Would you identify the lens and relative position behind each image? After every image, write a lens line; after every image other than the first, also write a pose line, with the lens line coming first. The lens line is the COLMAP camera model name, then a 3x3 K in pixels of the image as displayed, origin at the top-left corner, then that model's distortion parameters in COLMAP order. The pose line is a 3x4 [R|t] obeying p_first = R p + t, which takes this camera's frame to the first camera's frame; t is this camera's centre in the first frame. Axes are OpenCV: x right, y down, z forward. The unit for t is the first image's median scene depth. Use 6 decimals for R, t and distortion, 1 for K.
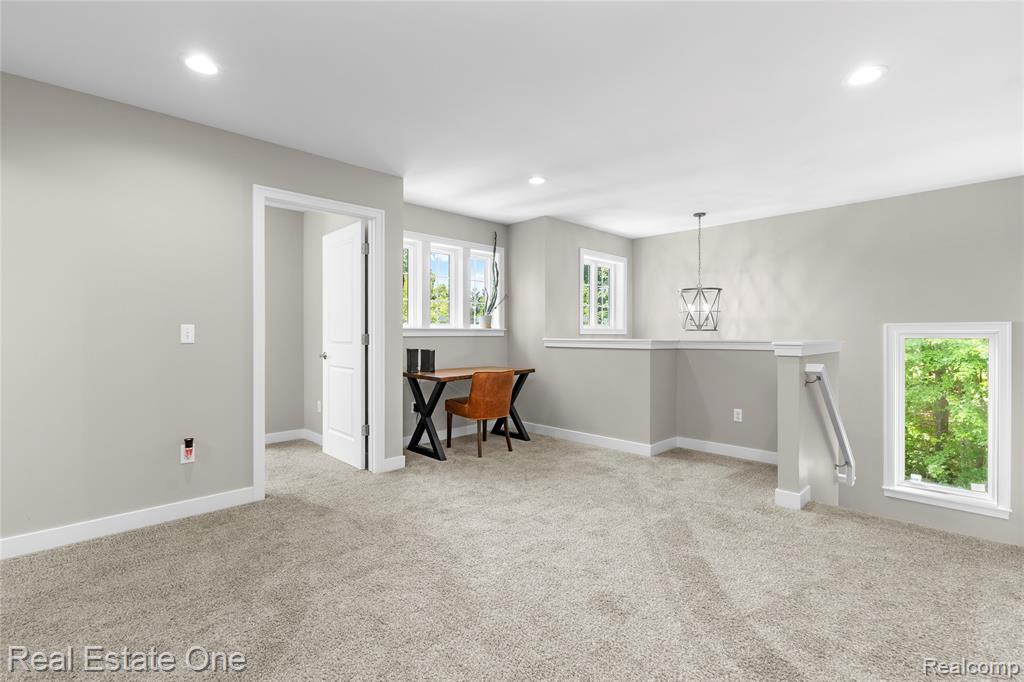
lens RADIAL K [[468.4, 0, 514.3], [0, 468.4, 334.0], [0, 0, 1]] dist [0.001865, 0.000263]
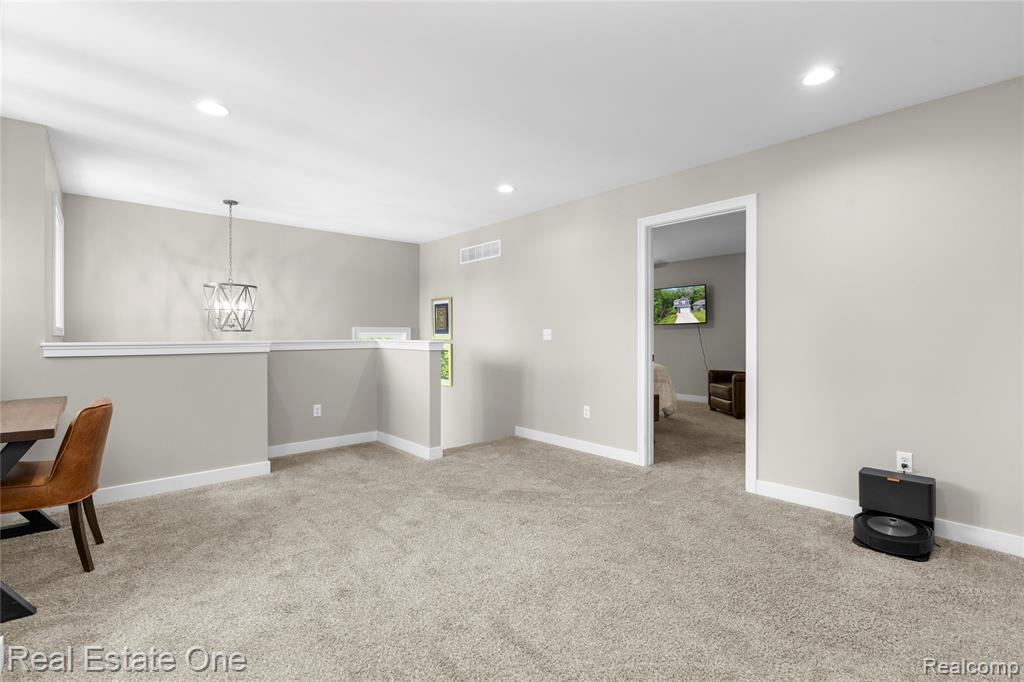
lens RADIAL K [[468.4, 0, 514.3], [0, 468.4, 334.0], [0, 0, 1]] dist [0.001865, 0.000263]
pose [[0.045173, 0.000274, 0.998979, -0.663978], [-0.002451, 0.999997, -0.000163, -0.003673], [-0.998976, -0.002441, 0.045173, 0.576264]]
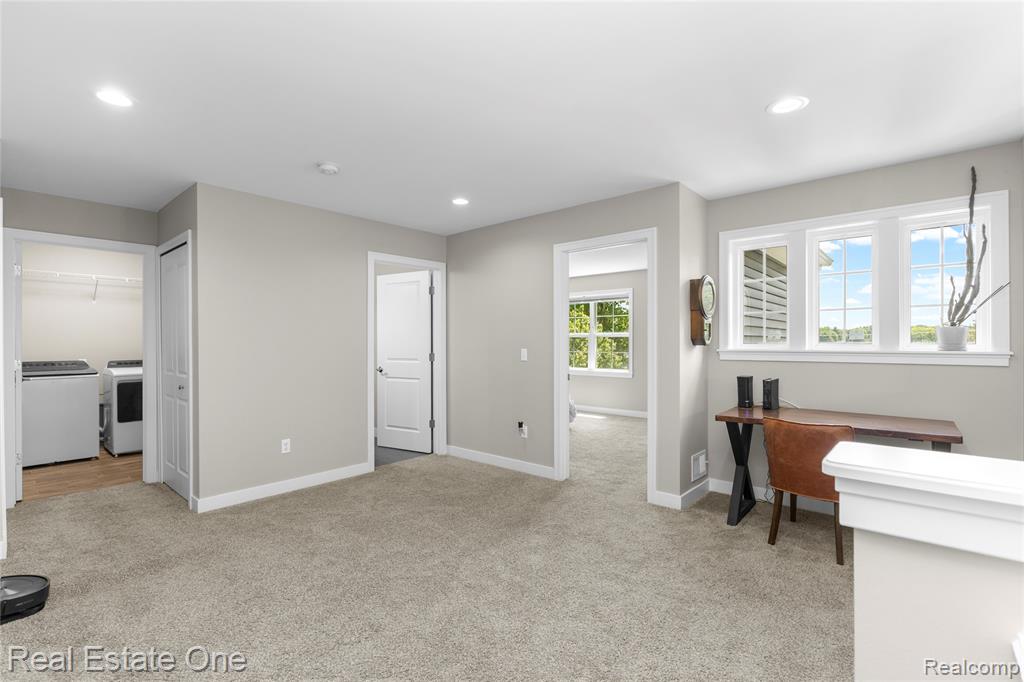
lens RADIAL K [[455.8, 0, 515.8], [0, 455.8, 345.8], [0, 0, 1]] dist [0.000228, -0.000017]
pose [[0.088623, 0.003055, -0.996061, 0.637149], [-0.001039, 0.999995, 0.002975, -0.027510], [0.996065, 0.000771, 0.088625, 0.664680]]
